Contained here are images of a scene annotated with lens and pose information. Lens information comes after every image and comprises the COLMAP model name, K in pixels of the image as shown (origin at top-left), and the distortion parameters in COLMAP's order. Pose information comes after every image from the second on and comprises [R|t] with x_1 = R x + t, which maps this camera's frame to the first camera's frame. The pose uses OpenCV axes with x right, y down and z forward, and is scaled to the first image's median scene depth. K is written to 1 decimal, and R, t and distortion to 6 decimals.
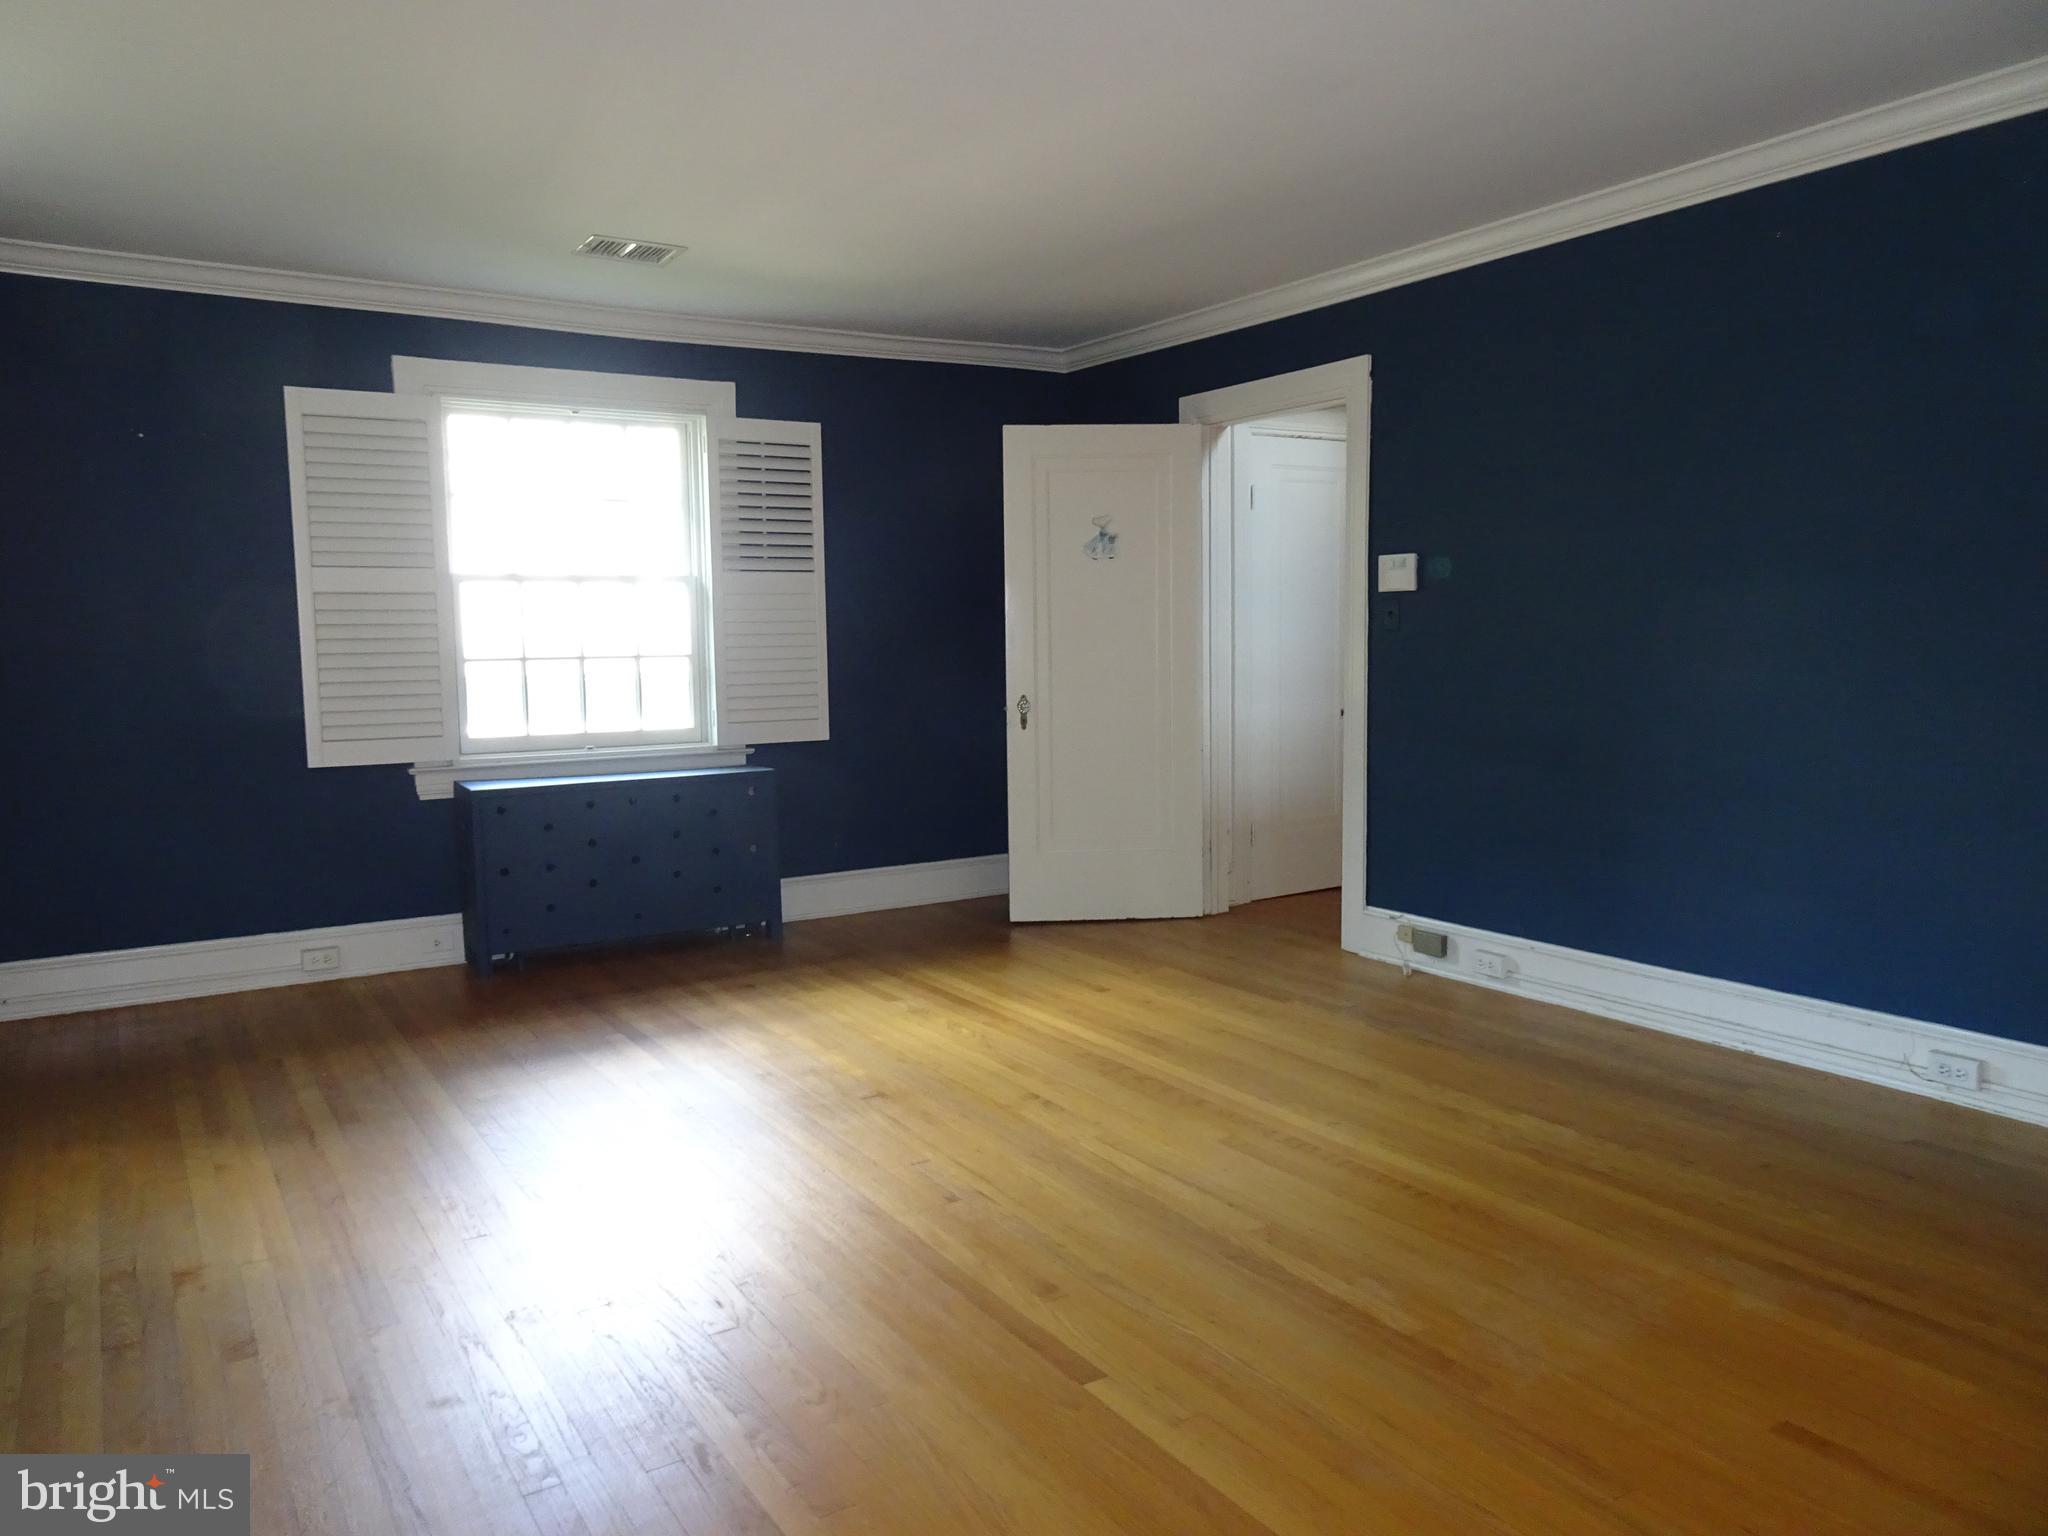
lens RADIAL K [[1445.6, 0, 1020.7], [0, 1445.6, 771.2], [0, 0, 1]] dist [0.021589, -0.002376]
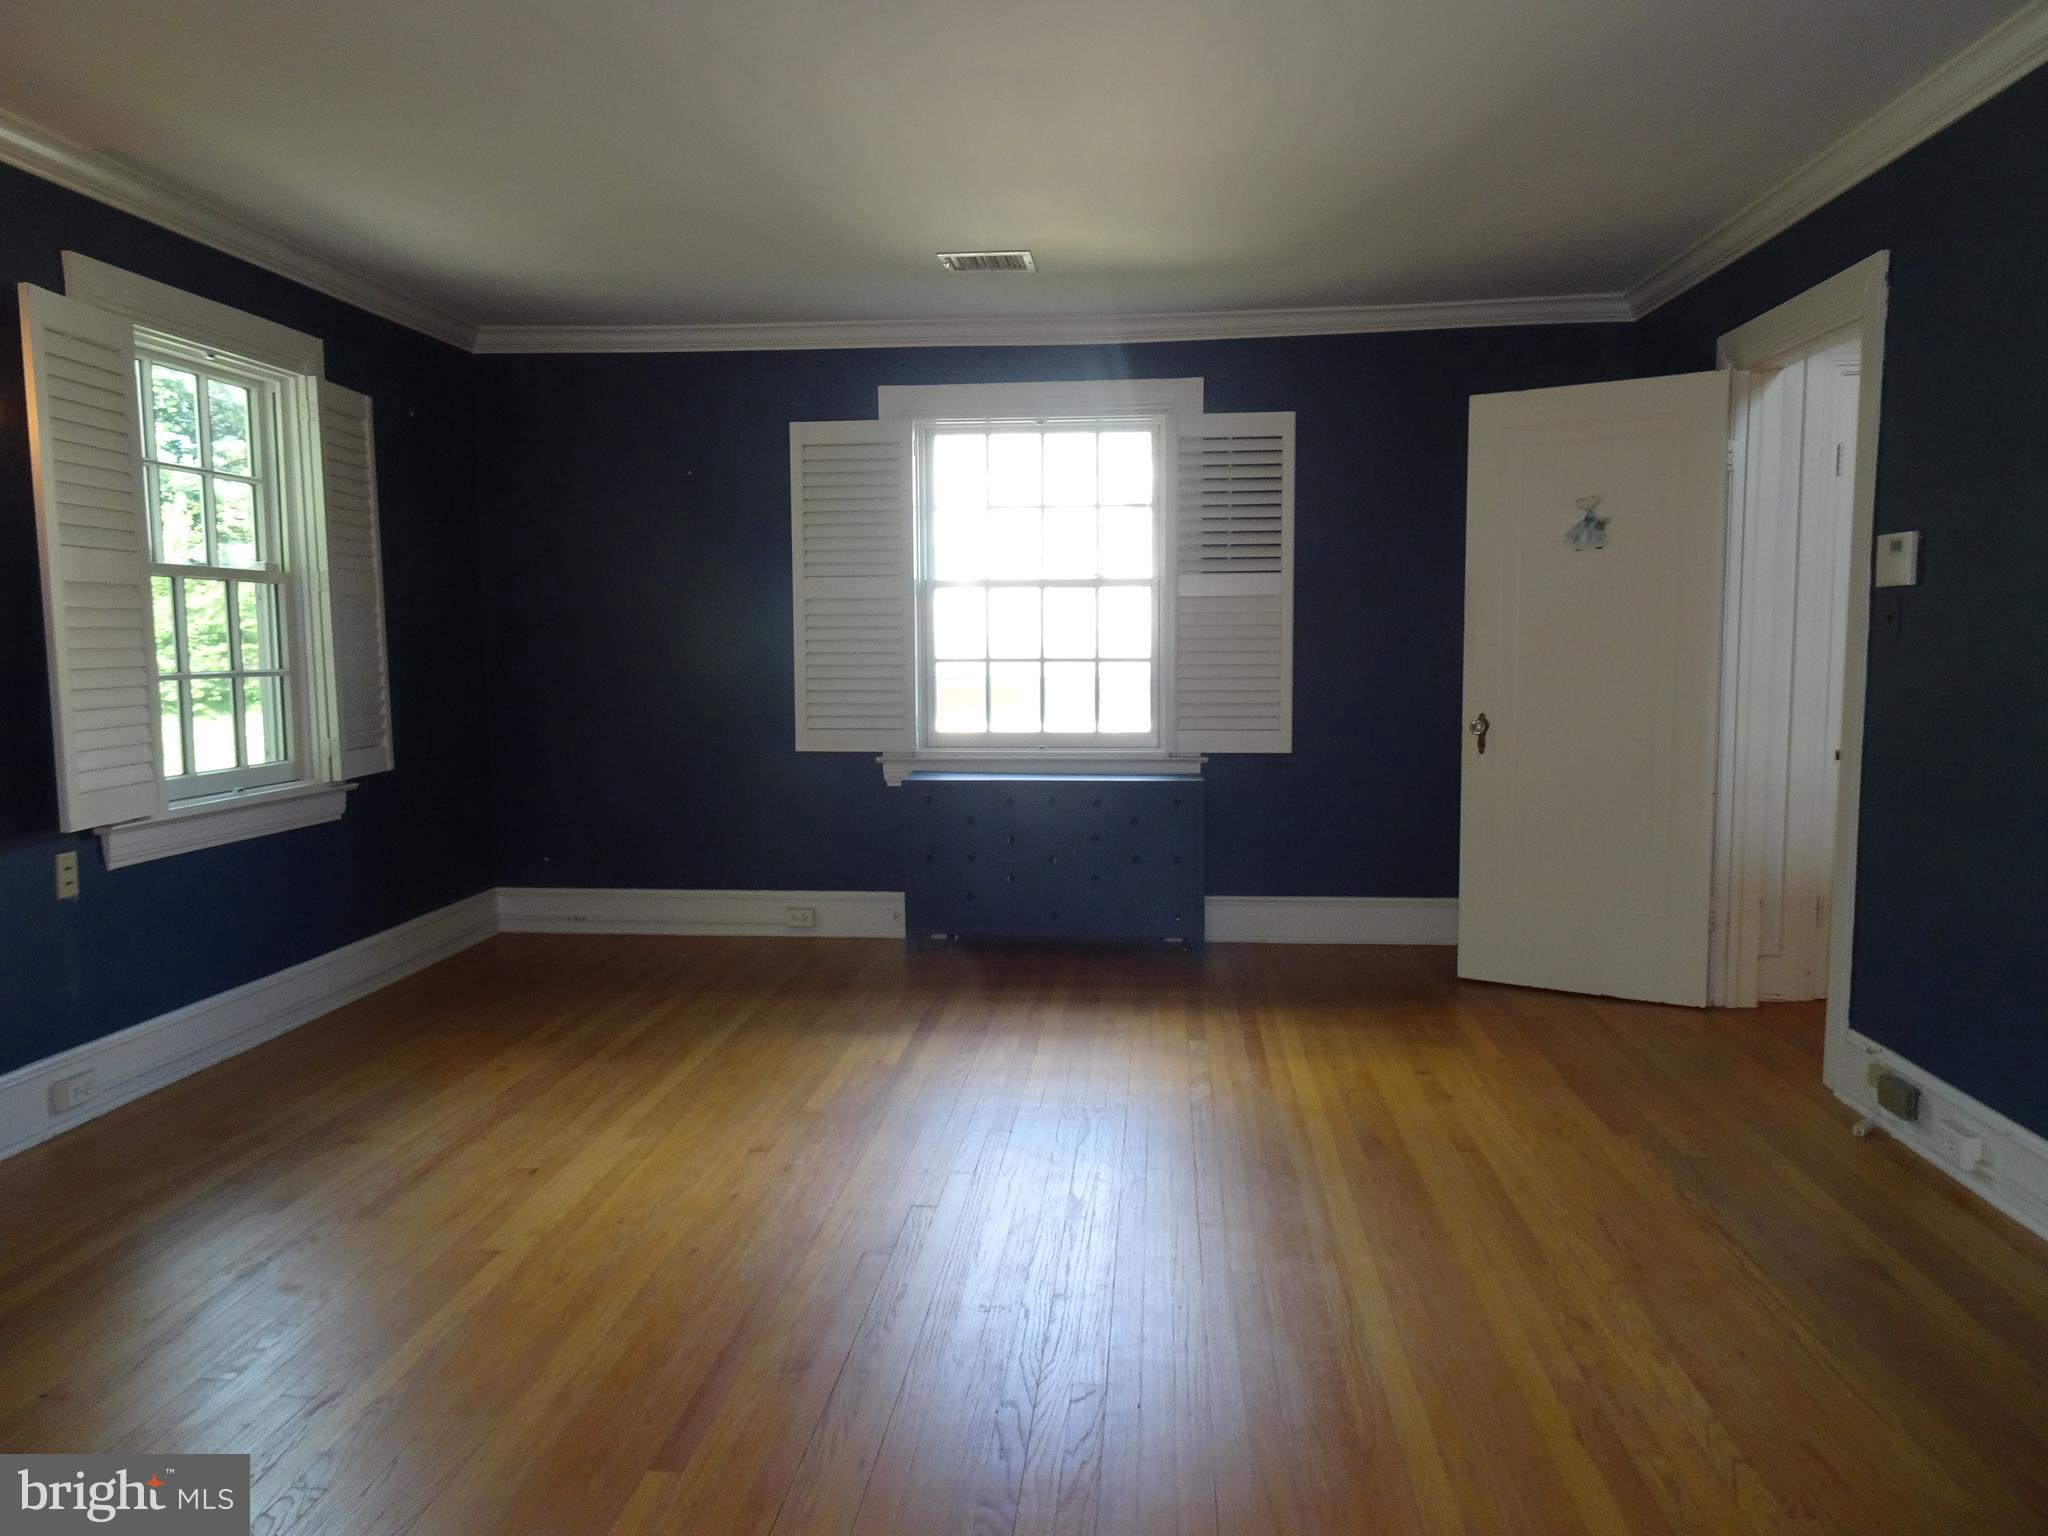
lens RADIAL K [[1445.6, 0, 1028.8], [0, 1445.6, 774.5], [0, 0, 1]] dist [0.021589, -0.002376]
pose [[0.796953, 0.066554, -0.600363, 0.317911], [-0.065078, 0.997587, 0.024200, -0.021277], [0.600525, 0.019784, 0.799361, 0.172391]]
